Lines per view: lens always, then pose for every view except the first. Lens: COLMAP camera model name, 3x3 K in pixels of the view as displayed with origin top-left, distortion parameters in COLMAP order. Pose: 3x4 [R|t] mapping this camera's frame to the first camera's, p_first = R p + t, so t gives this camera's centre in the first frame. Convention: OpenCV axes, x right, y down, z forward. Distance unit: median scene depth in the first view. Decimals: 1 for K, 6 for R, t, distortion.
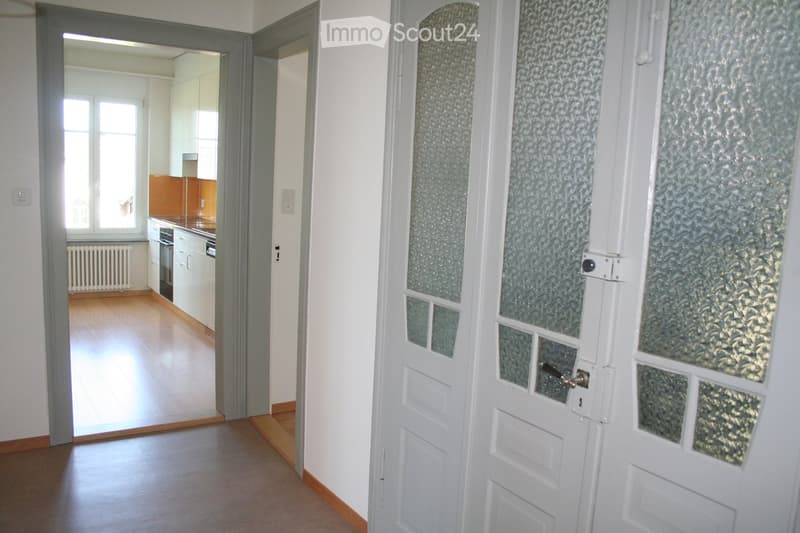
lens RADIAL K [[672.8, 0, 395.2], [0, 672.8, 265.8], [0, 0, 1]] dist [-0.149751, 0.132505]
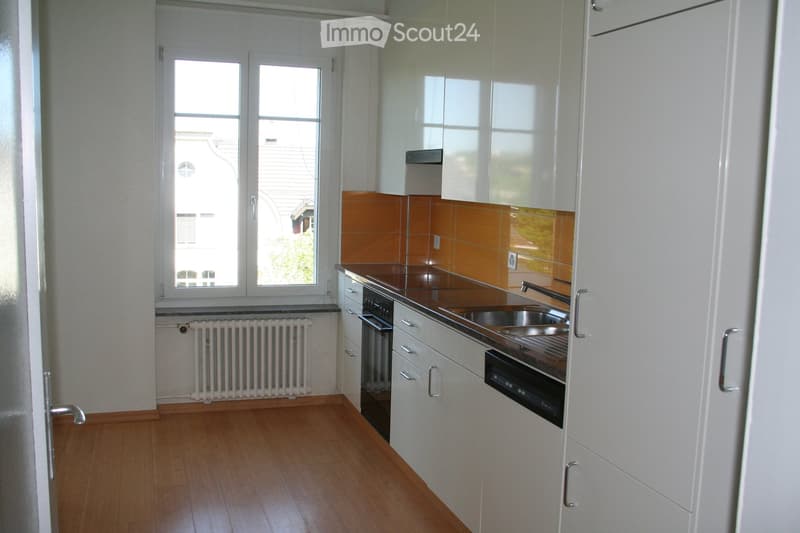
lens RADIAL K [[672.8, 0, 402.1], [0, 672.8, 268.2], [0, 0, 1]] dist [-0.149751, 0.132505]
pose [[0.972667, 0.011661, -0.231912, -0.195786], [-0.013986, 0.999867, -0.008383, -0.069932], [0.231784, 0.011397, 0.972701, 0.470408]]
